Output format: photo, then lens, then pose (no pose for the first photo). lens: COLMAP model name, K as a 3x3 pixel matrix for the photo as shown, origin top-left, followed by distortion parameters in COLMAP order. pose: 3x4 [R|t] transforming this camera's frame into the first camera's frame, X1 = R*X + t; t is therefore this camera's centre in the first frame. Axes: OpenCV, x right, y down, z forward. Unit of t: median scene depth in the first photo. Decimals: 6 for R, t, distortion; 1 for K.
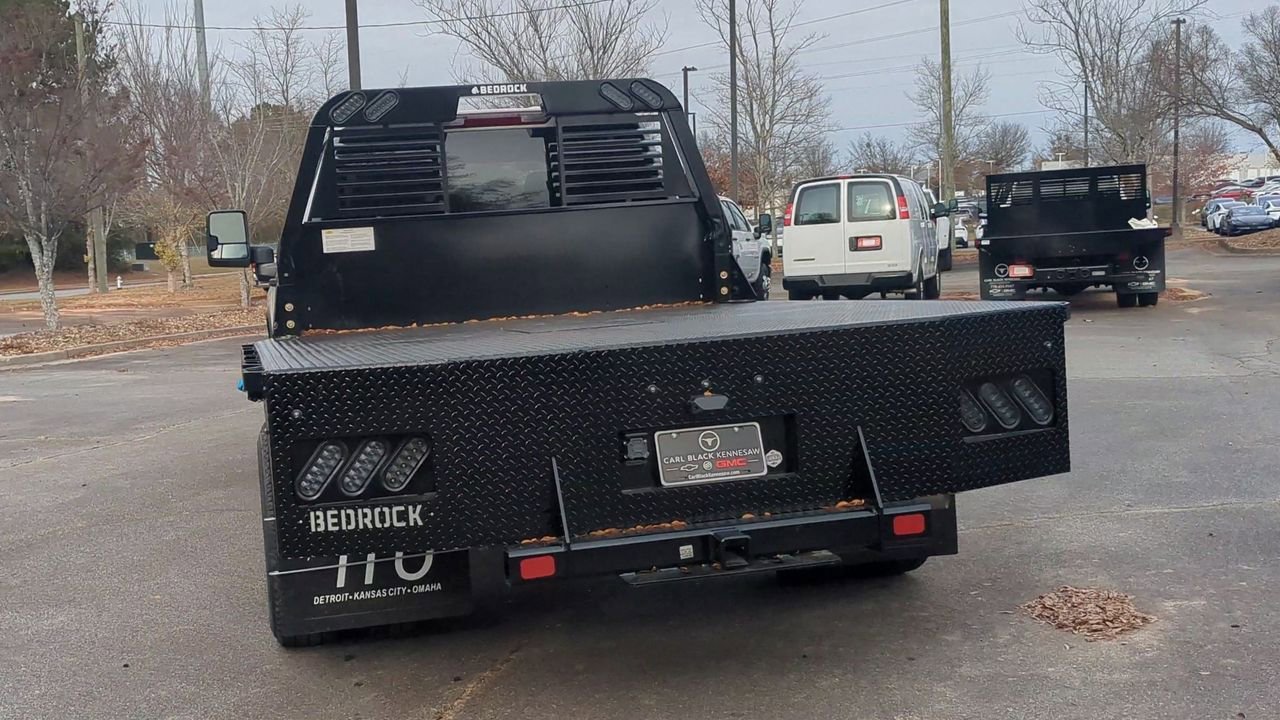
lens RADIAL K [[1137.7, 0, 640.0], [0, 1137.7, 360.0], [0, 0, 1]] dist [-0.147505, -0.002412]
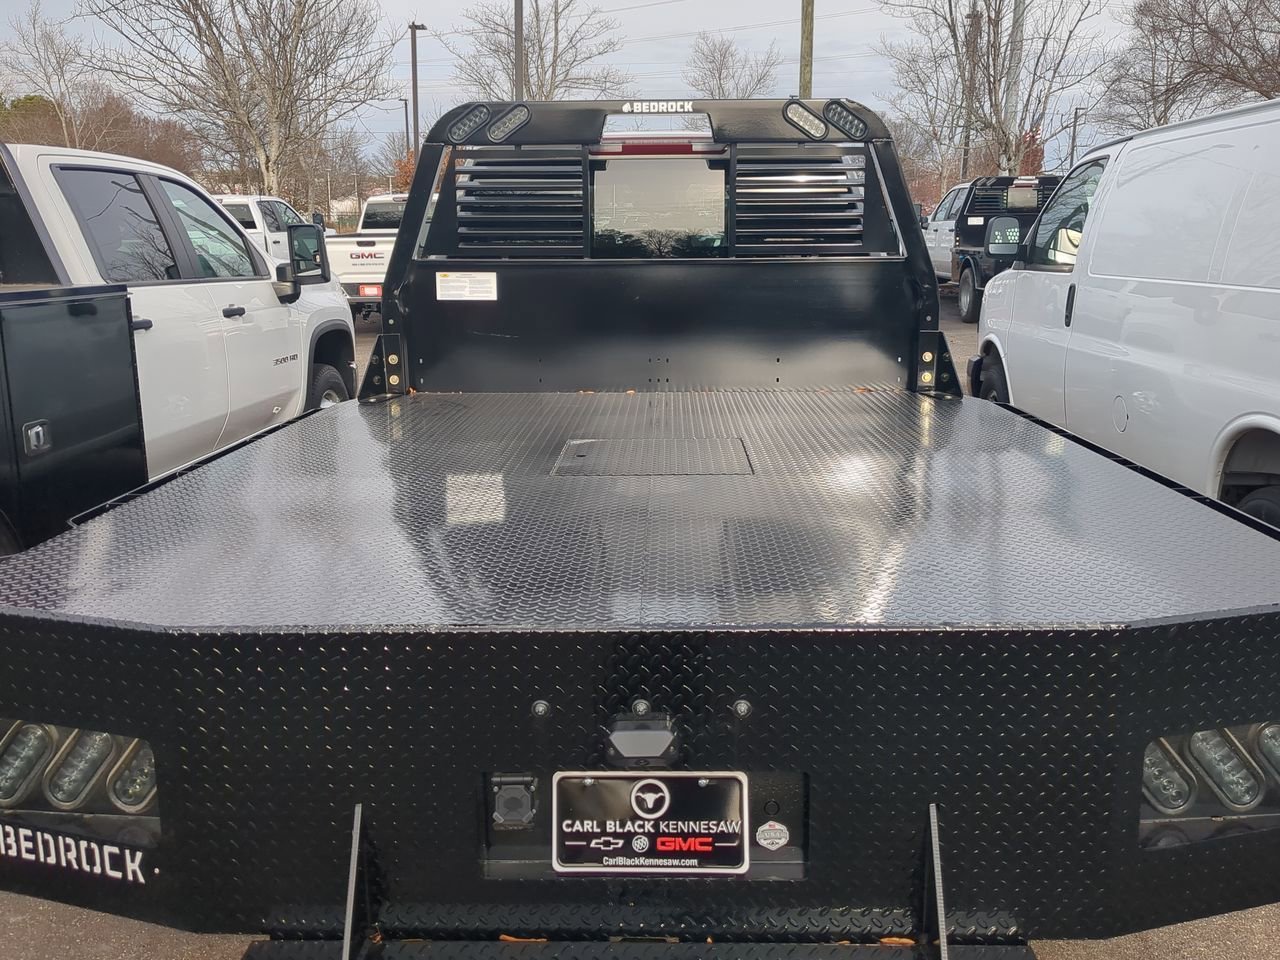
lens RADIAL K [[1142.4, 0, 640.0], [0, 1142.4, 480.0], [0, 0, 1]] dist [0.001489, -0.011395]
pose [[0.970041, 0.100255, -0.221289, 0.164560], [-0.080211, 0.991969, 0.097799, -0.138008], [0.229316, -0.077119, 0.970292, 0.467819]]
